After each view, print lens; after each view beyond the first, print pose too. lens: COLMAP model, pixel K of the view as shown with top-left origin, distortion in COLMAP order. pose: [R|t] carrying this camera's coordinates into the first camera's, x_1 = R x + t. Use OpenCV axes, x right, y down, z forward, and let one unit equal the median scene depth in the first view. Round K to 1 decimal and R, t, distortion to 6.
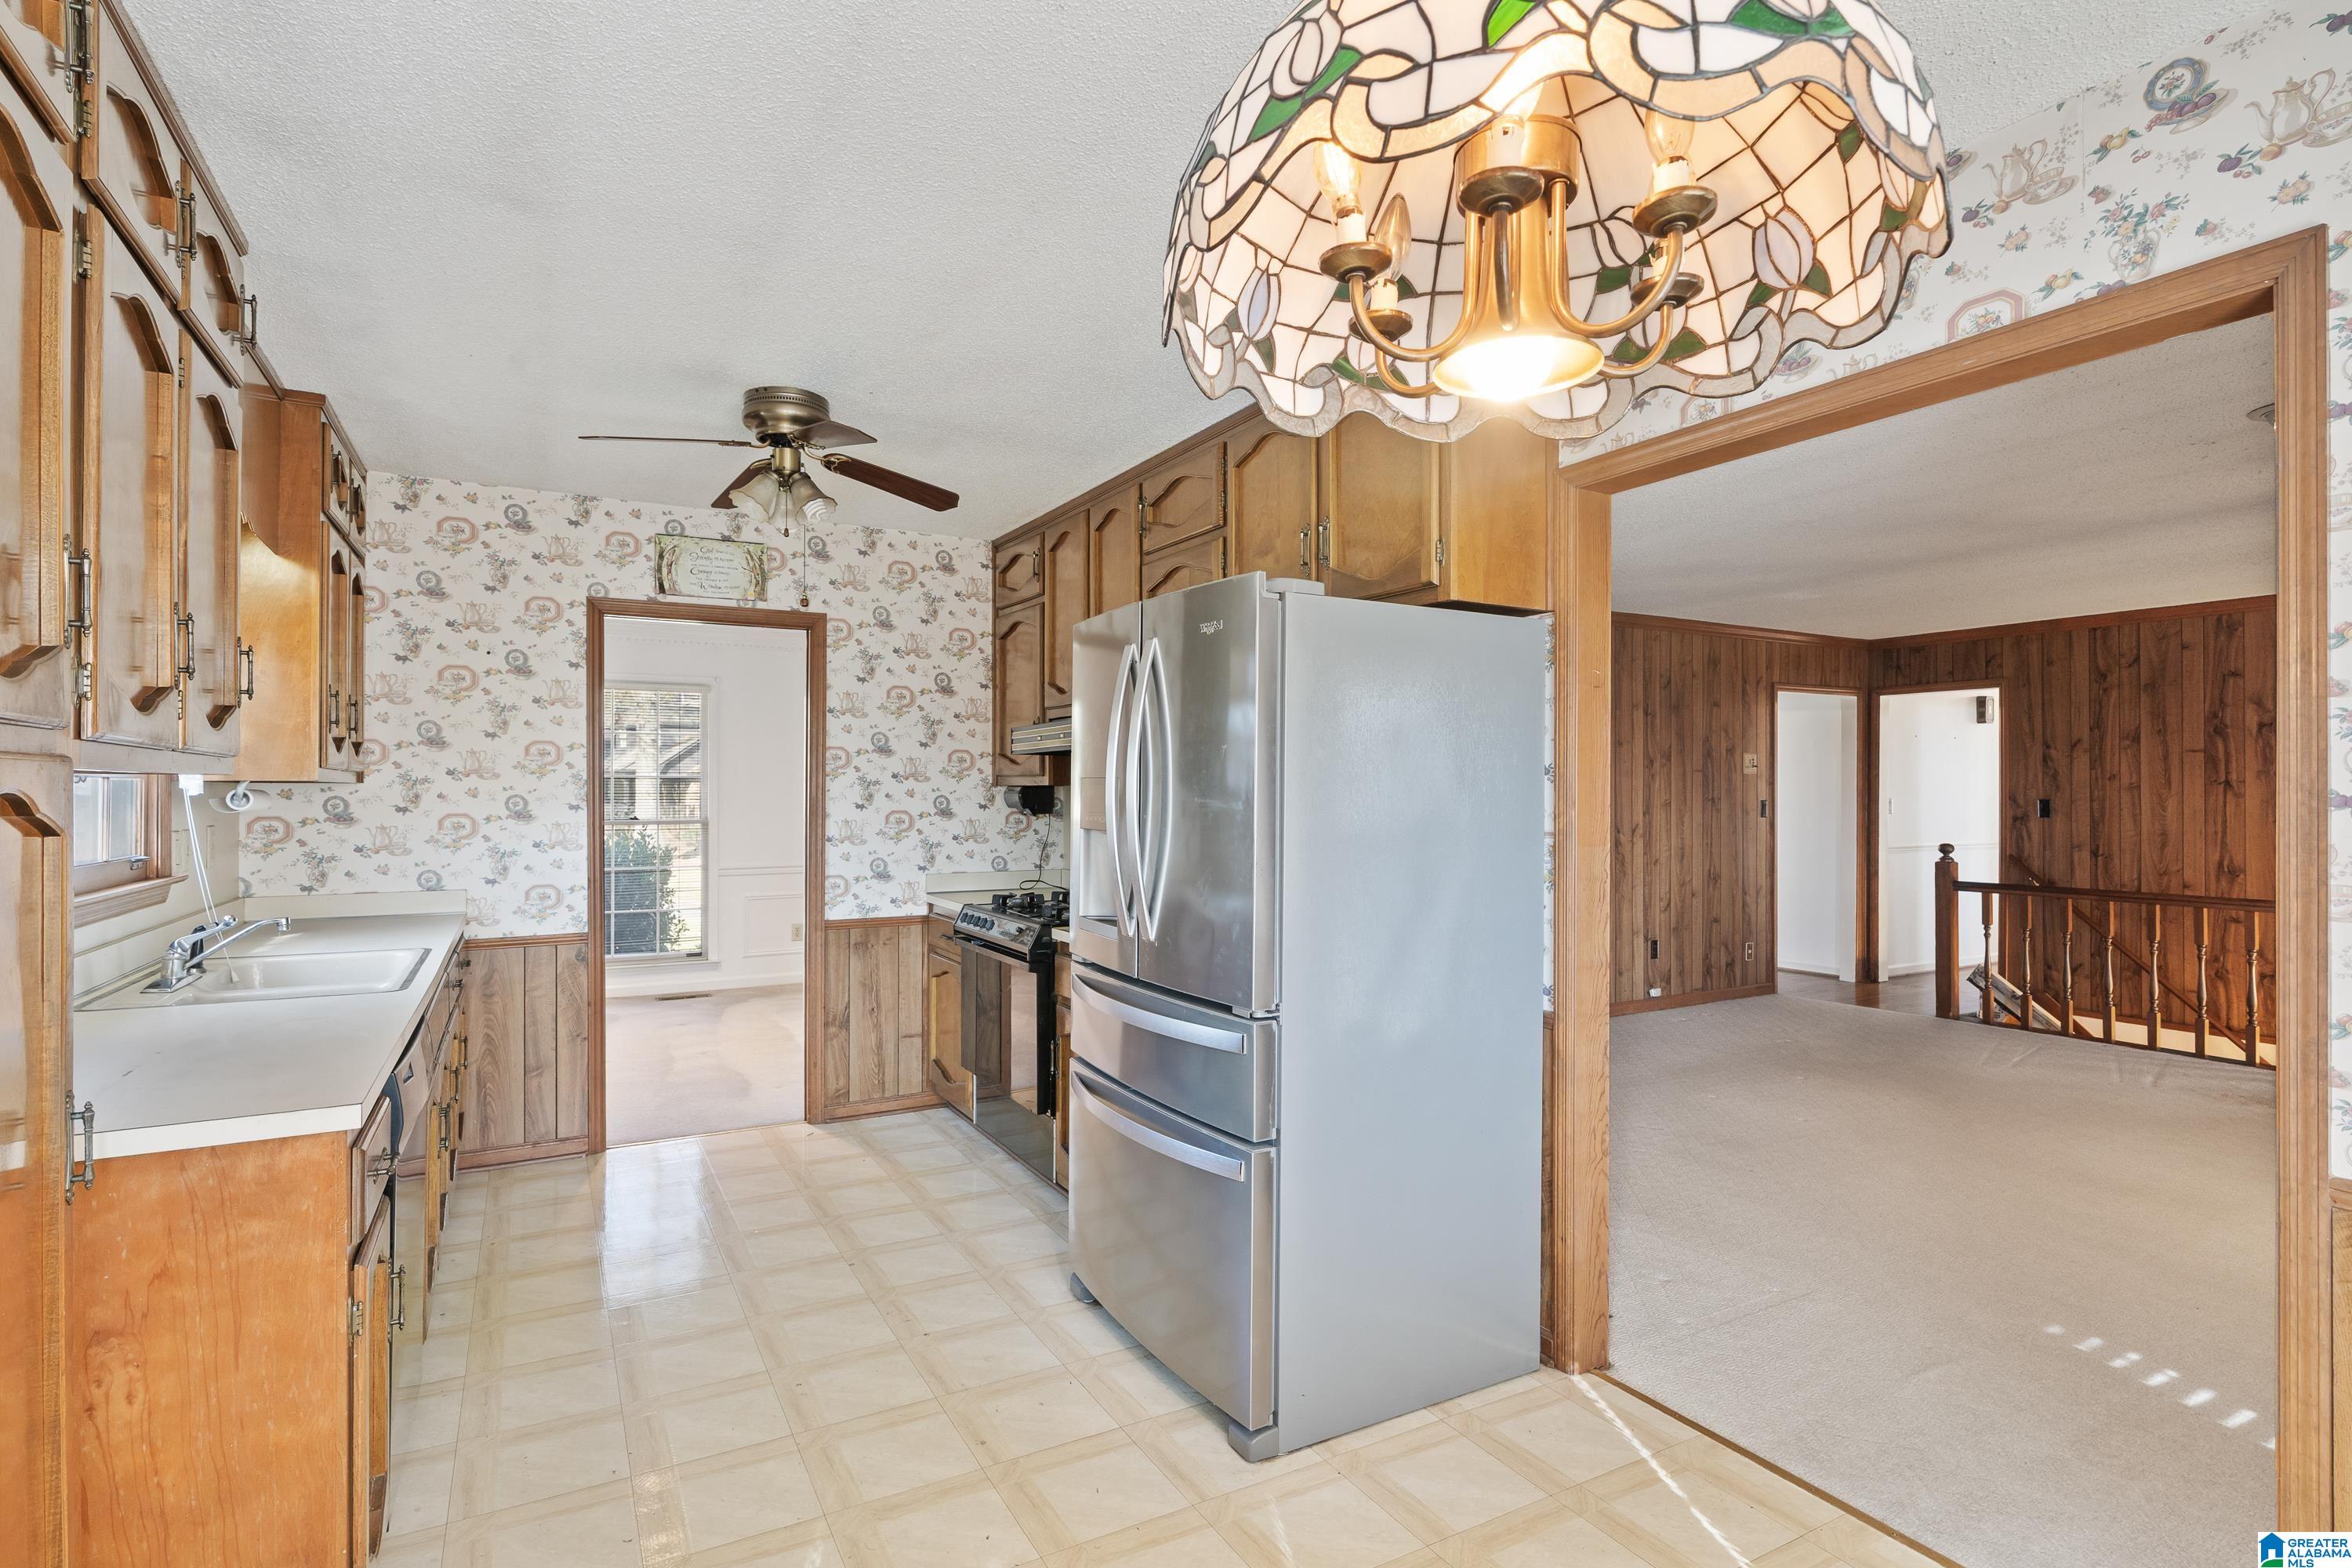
lens RADIAL K [[1158.4, 0, 1181.7], [0, 1158.4, 789.3], [0, 0, 1]] dist [-0.001138, 0.001128]
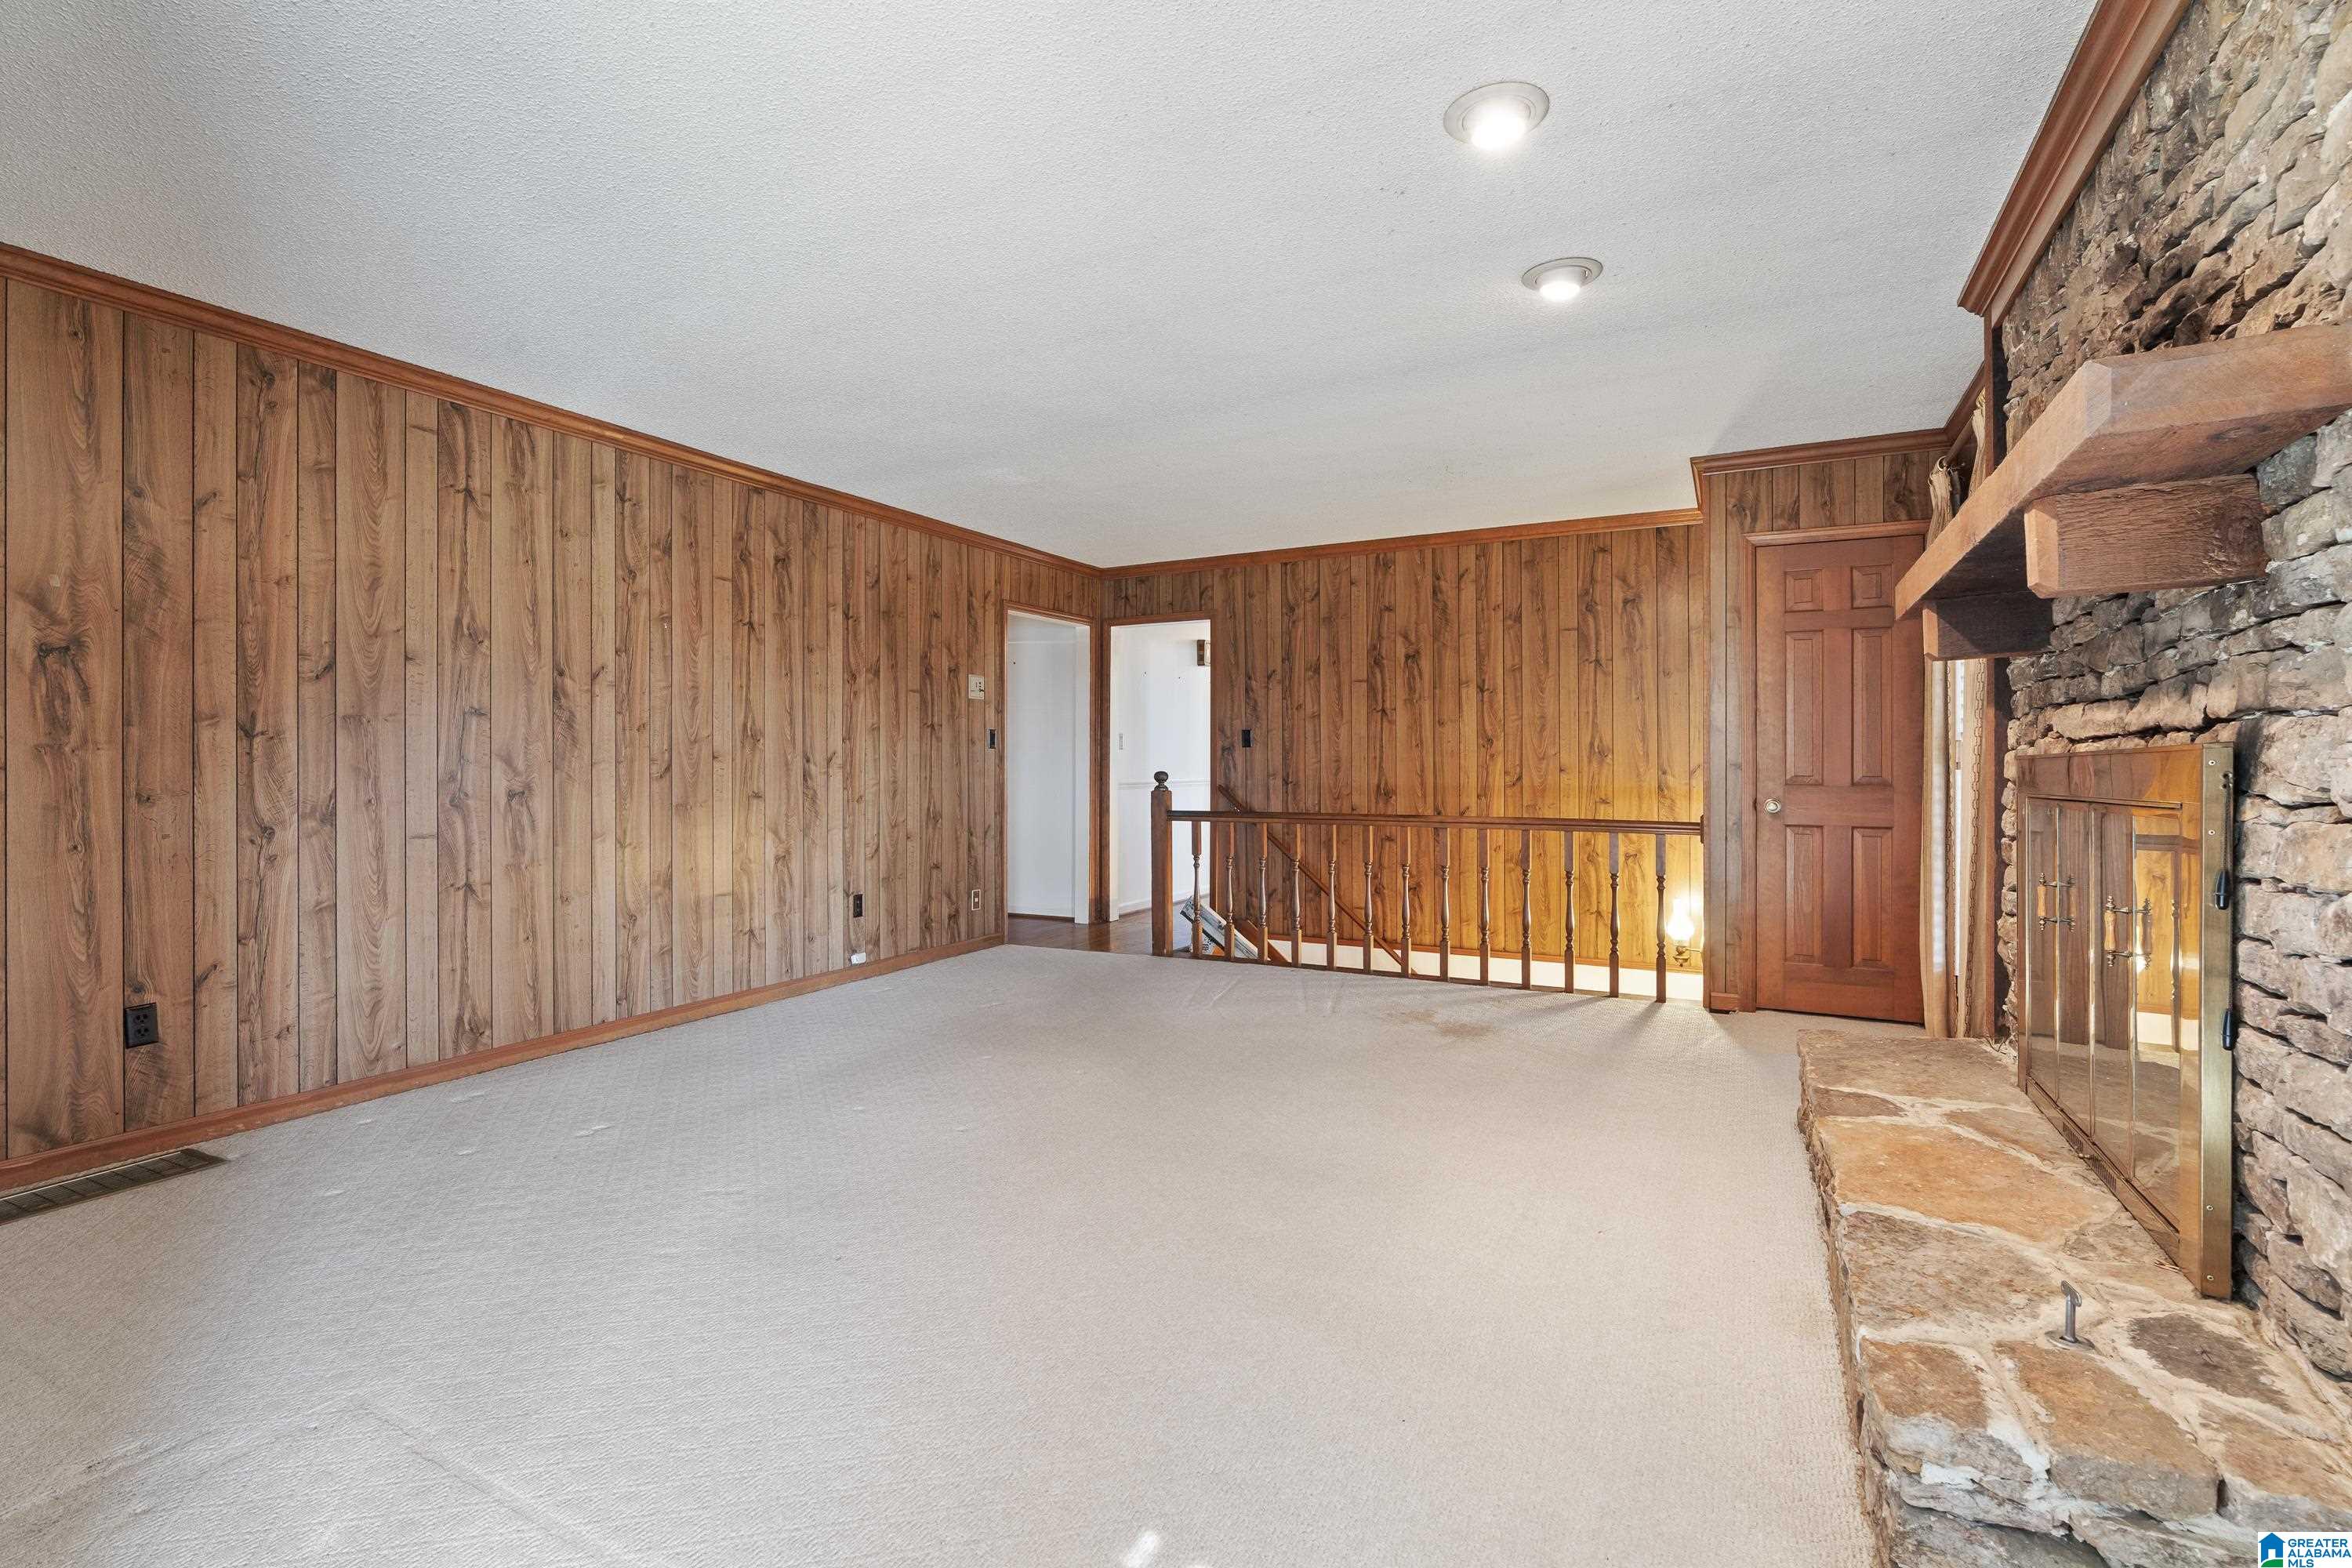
lens RADIAL K [[1058.2, 0, 1178.4], [0, 1058.2, 794.5], [0, 0, 1]] dist [-0.002143, 0.012569]
pose [[0.845855, -0.018314, 0.533098, 0.202775], [0.003753, 0.999590, 0.028385, 0.039574], [-0.533399, -0.022009, 0.845577, 0.251135]]
